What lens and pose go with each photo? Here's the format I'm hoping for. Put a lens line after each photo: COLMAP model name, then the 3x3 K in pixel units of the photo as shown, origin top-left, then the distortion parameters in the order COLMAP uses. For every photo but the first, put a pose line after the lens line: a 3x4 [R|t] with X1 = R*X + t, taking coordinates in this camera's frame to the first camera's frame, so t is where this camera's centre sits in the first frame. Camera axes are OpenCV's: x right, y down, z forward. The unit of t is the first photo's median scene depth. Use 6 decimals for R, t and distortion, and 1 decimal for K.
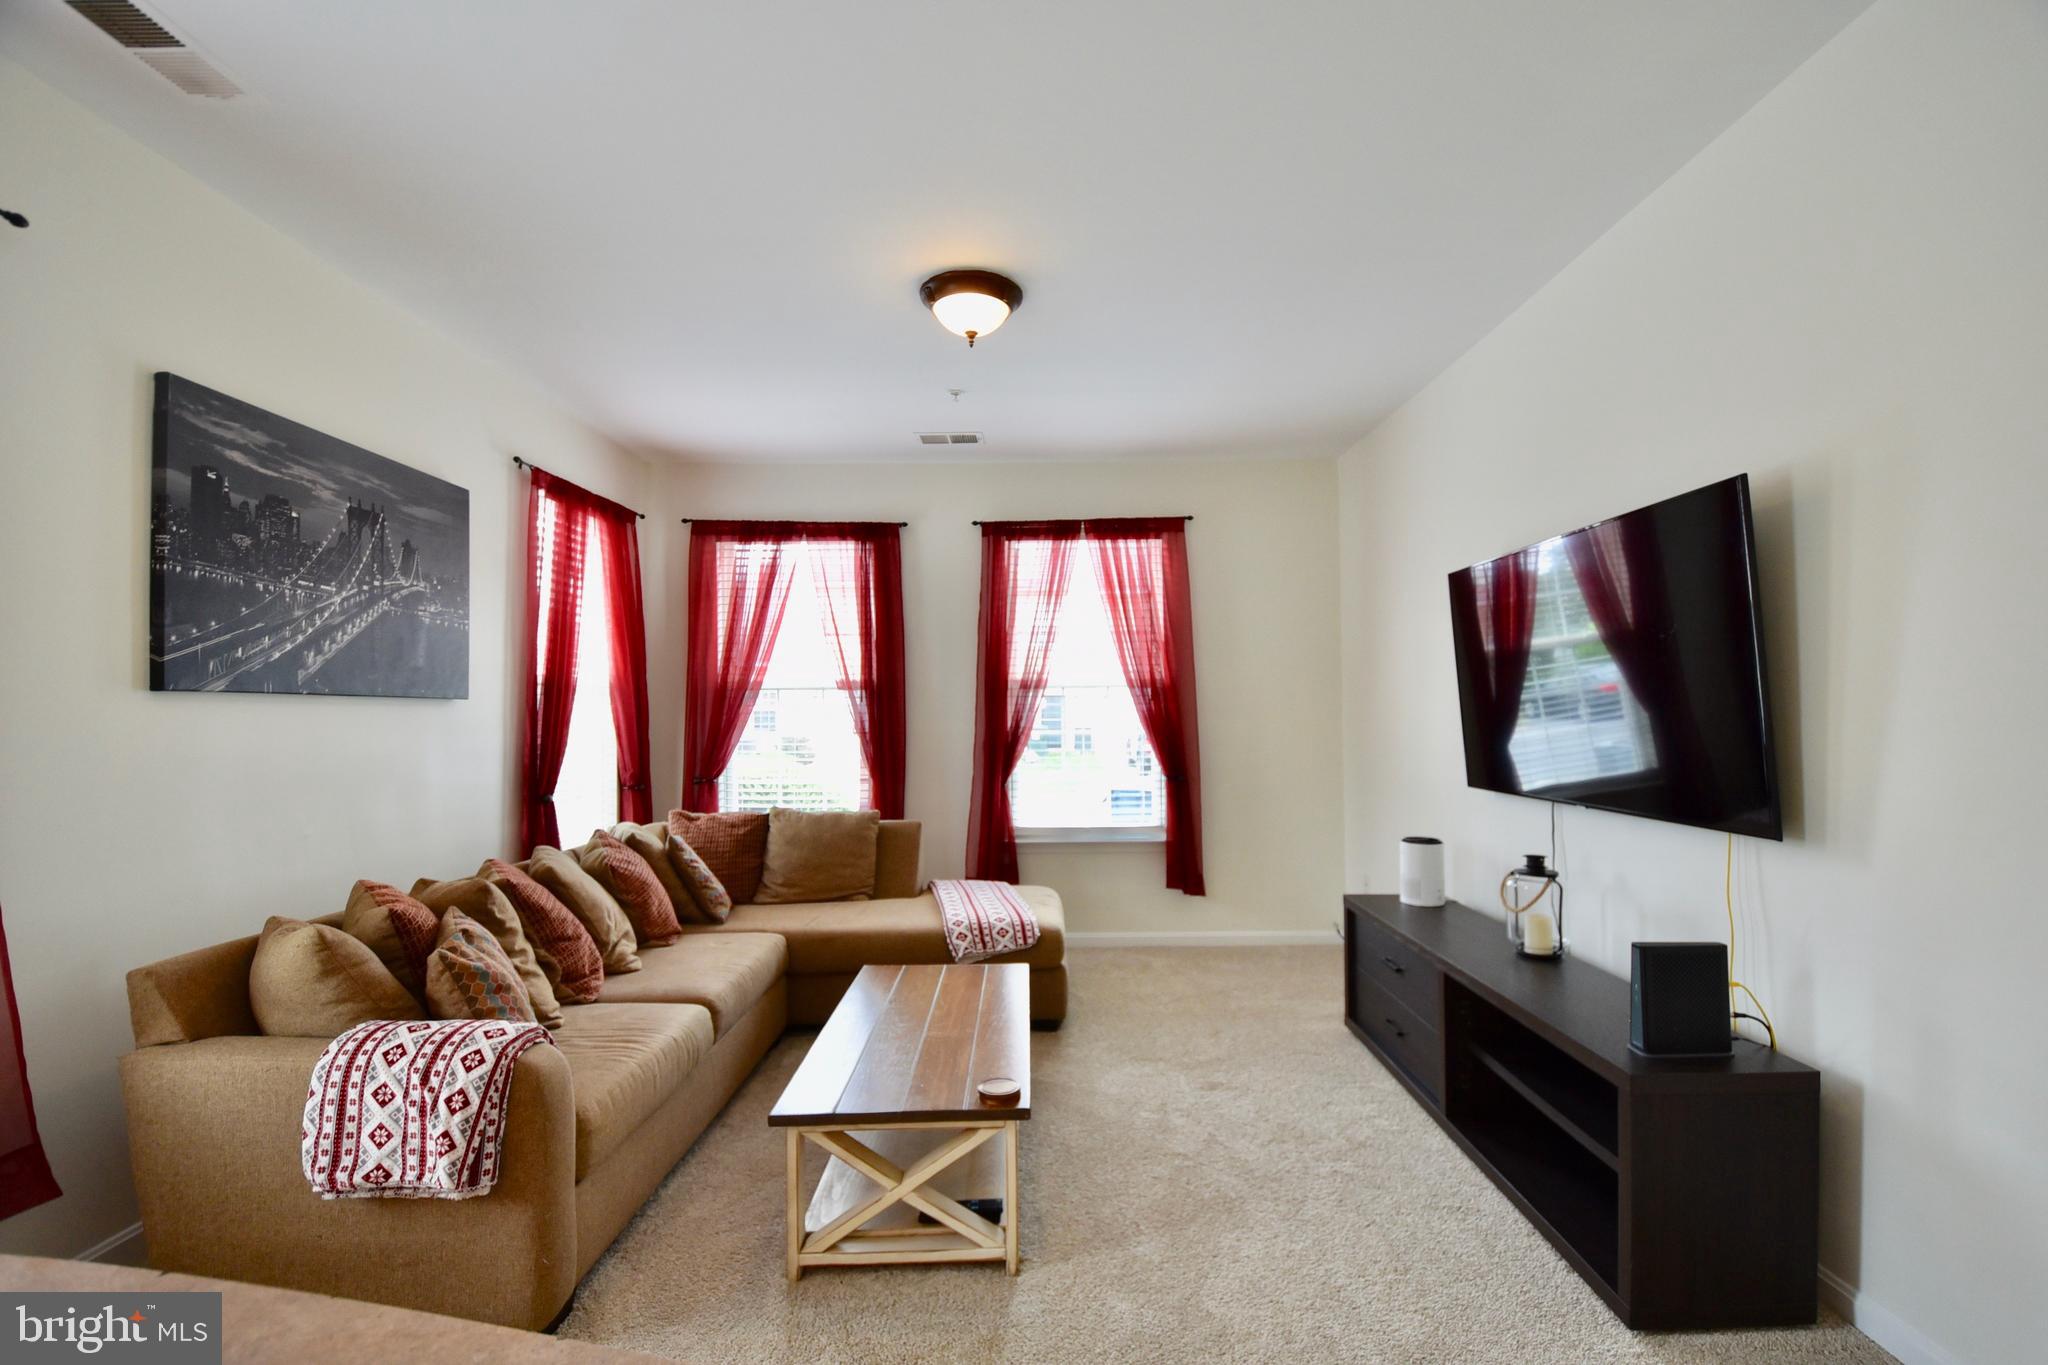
lens RADIAL K [[893.1, 0, 1037.5], [0, 893.1, 699.2], [0, 0, 1]] dist [0.014509, -0.021274]
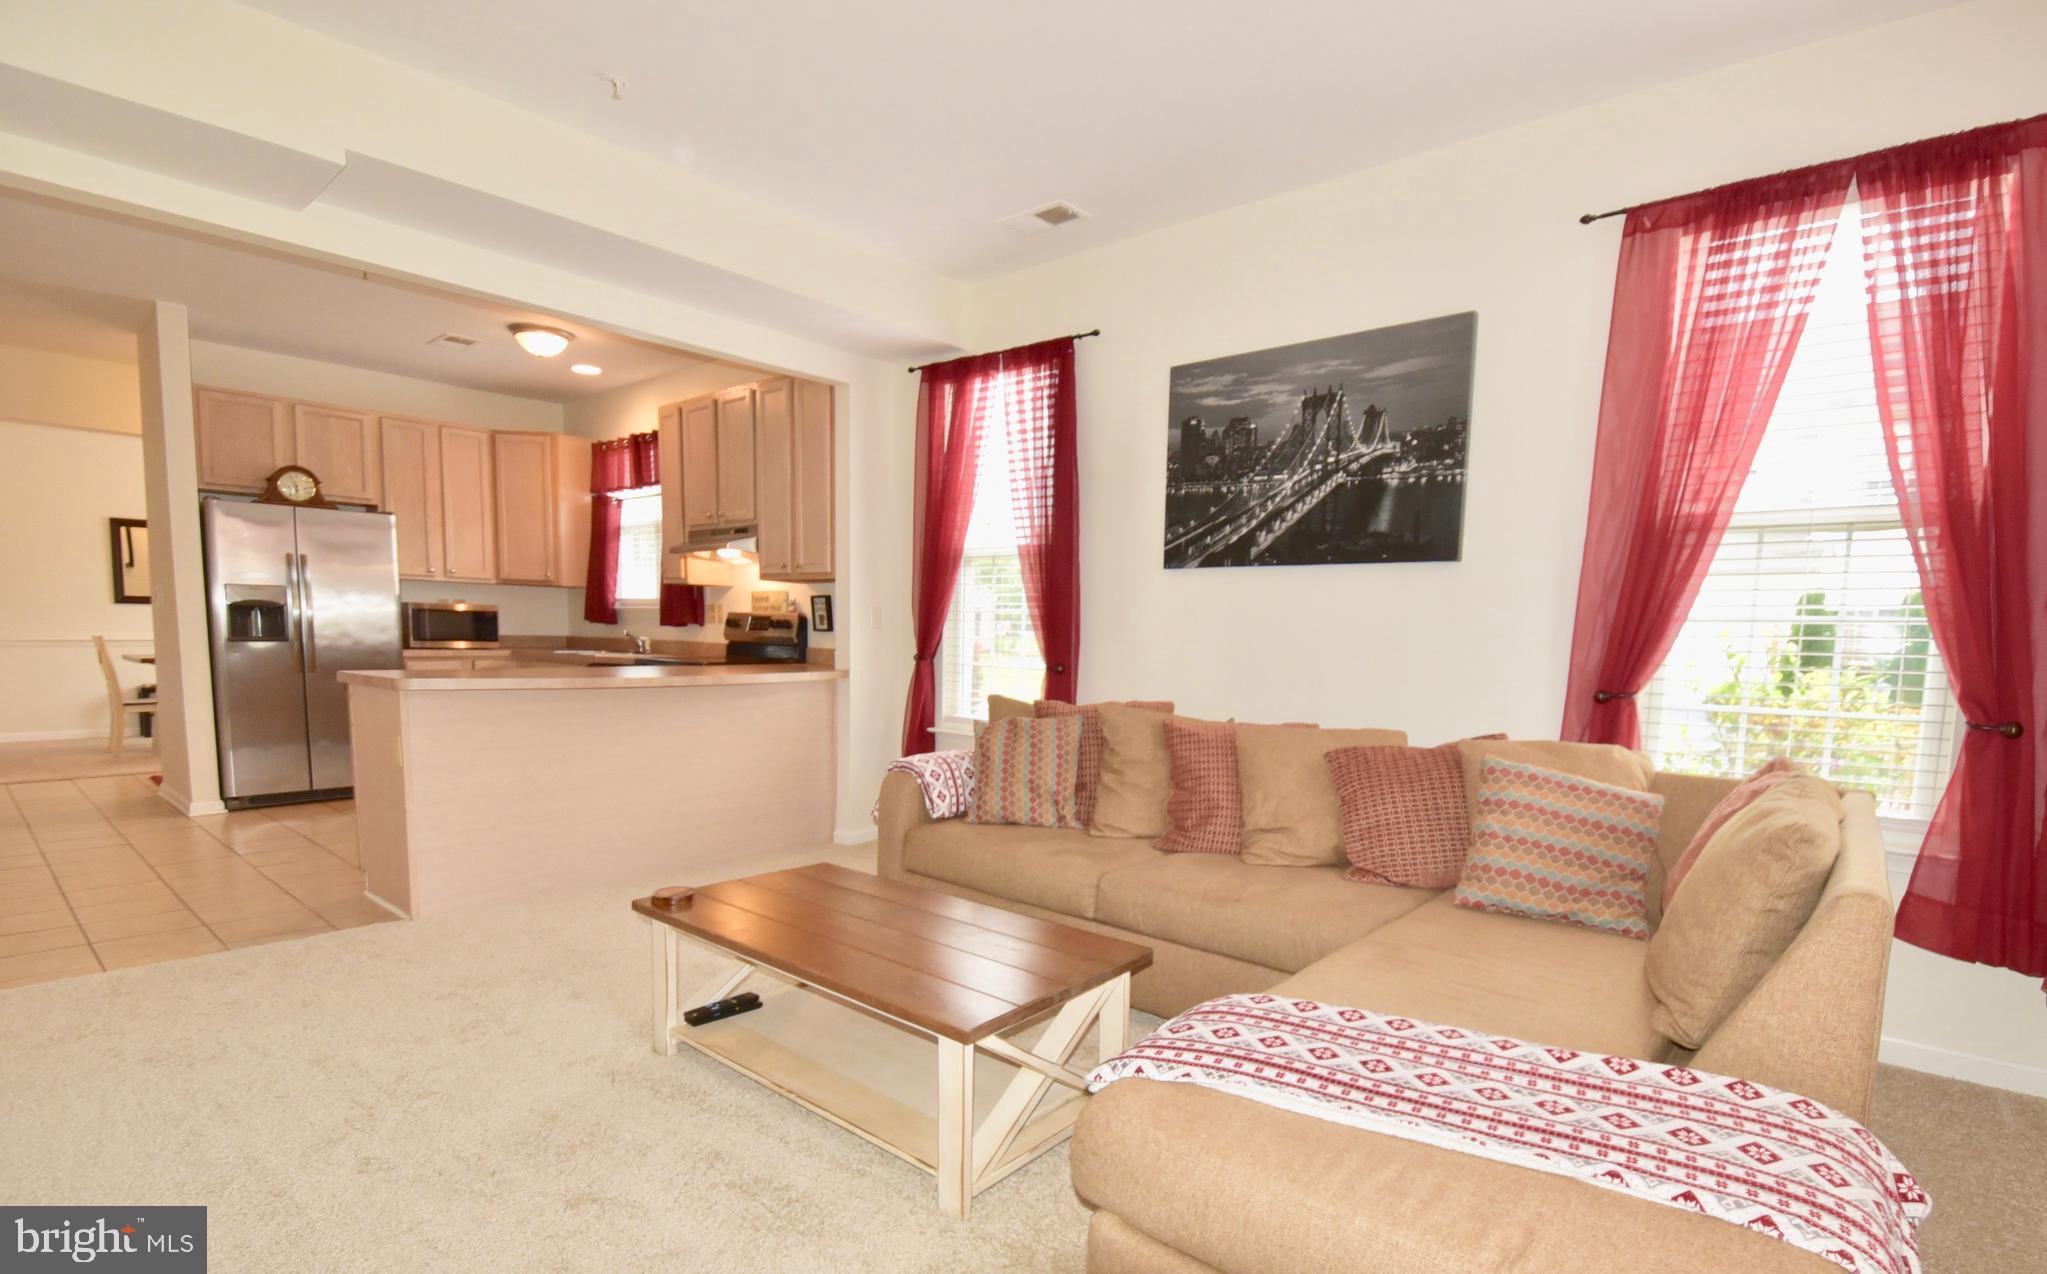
lens RADIAL K [[960.3, 0, 1085.2], [0, 960.3, 736.7], [0, 0, 1]] dist [0.016894, -0.024702]
pose [[-0.626298, 0.080015, -0.775466, 0.404515], [-0.003457, 0.994424, 0.105399, 0.087729], [0.779576, 0.068692, -0.622529, 1.575014]]
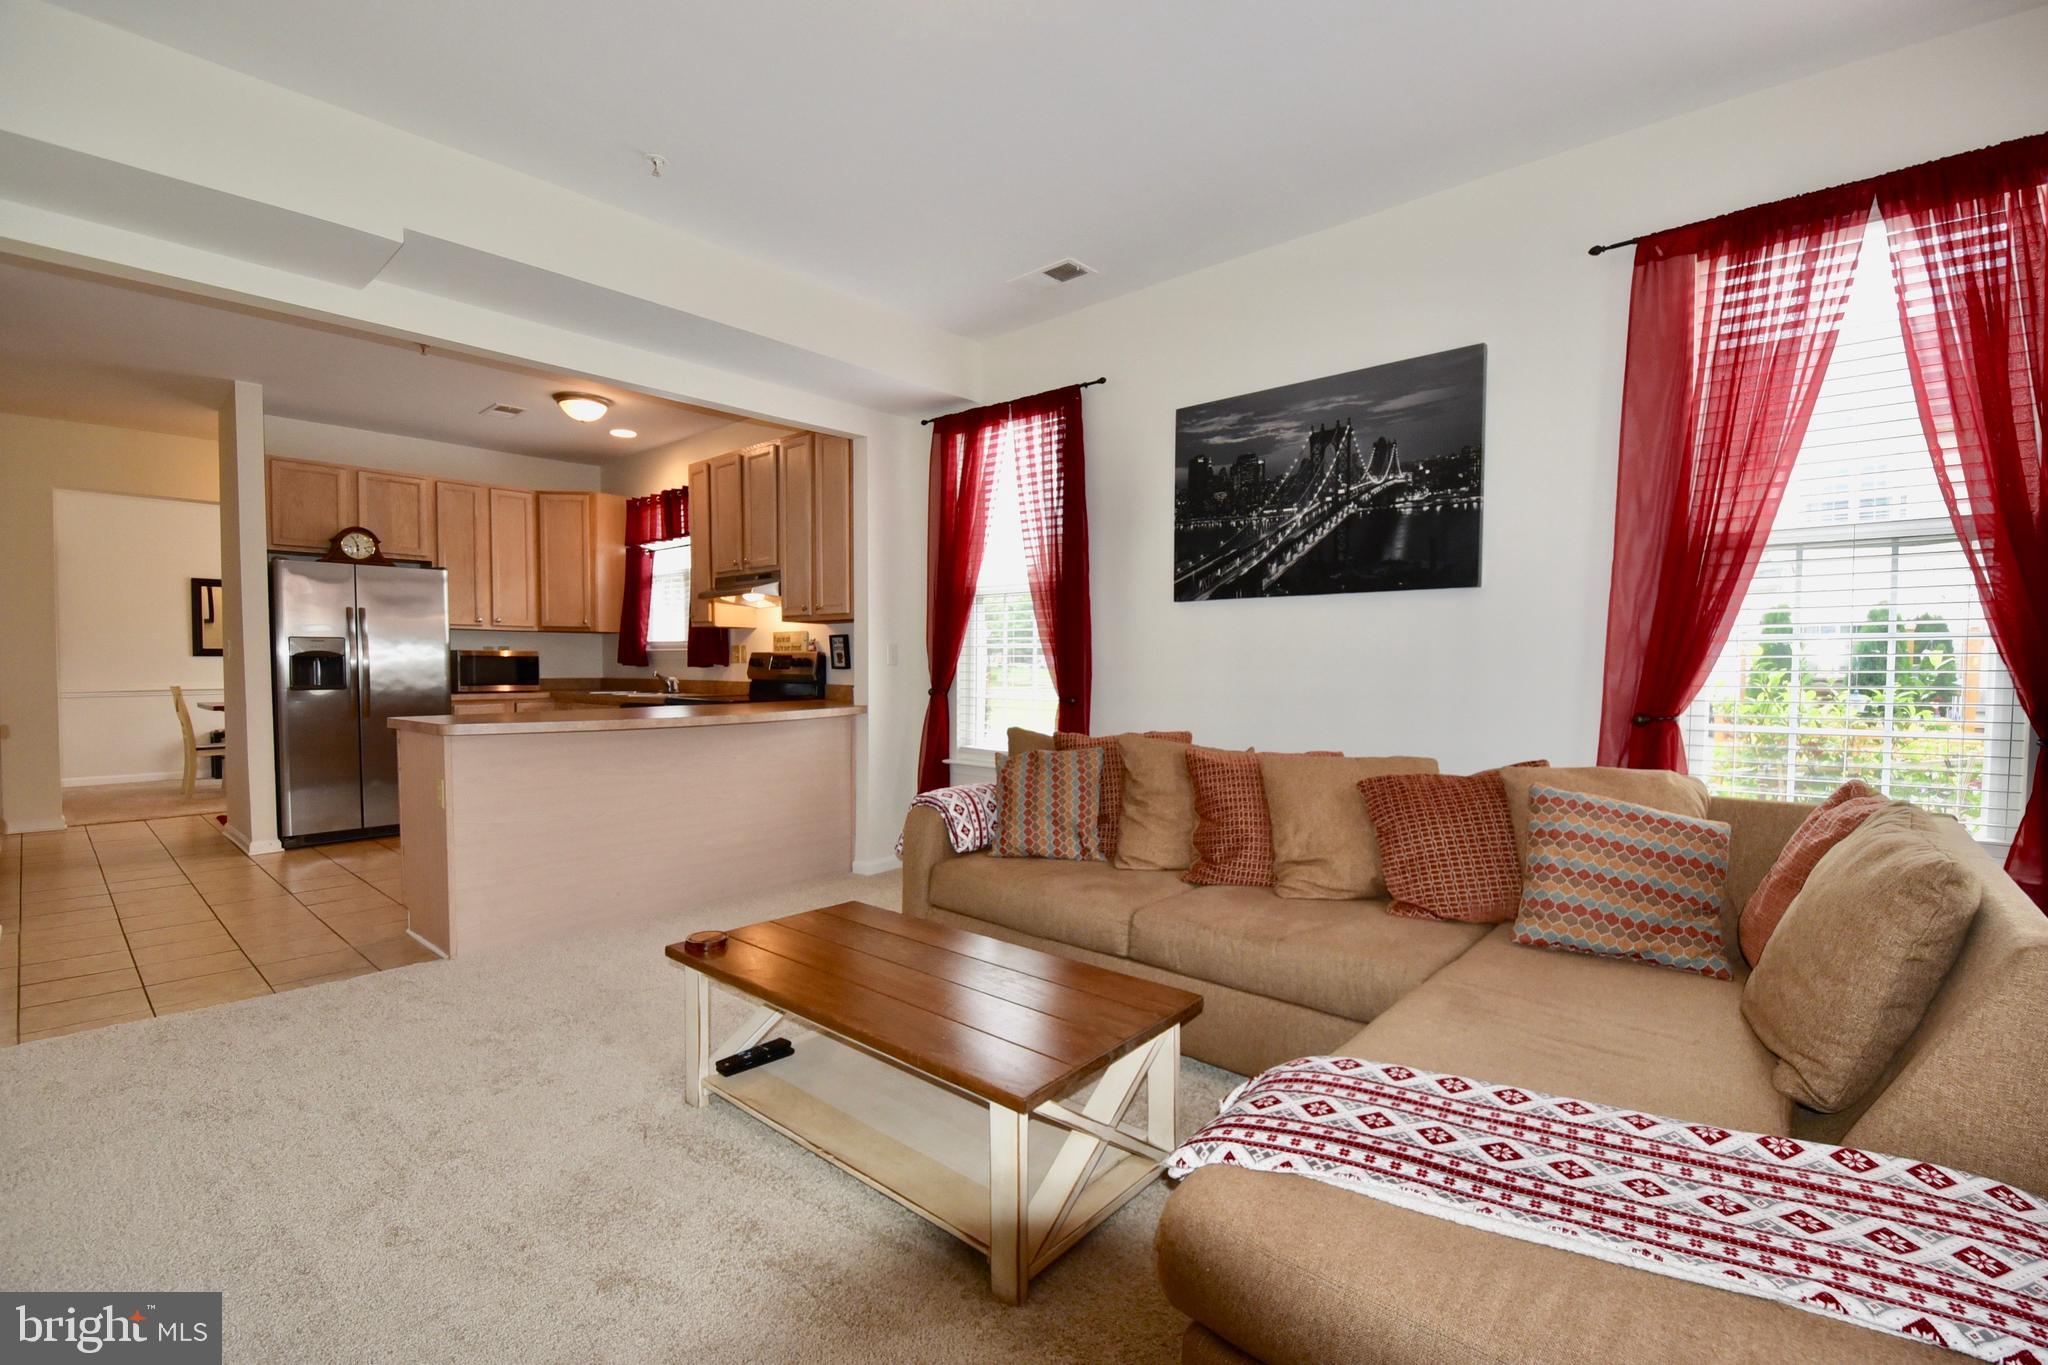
lens RADIAL K [[893.1, 0, 1037.5], [0, 893.1, 699.2], [0, 0, 1]] dist [0.014509, -0.021274]
pose [[-0.654550, 0.040731, -0.754921, 0.375680], [0.018517, 0.999112, 0.037850, 0.083054], [0.755792, 0.010796, -0.654723, 1.497316]]
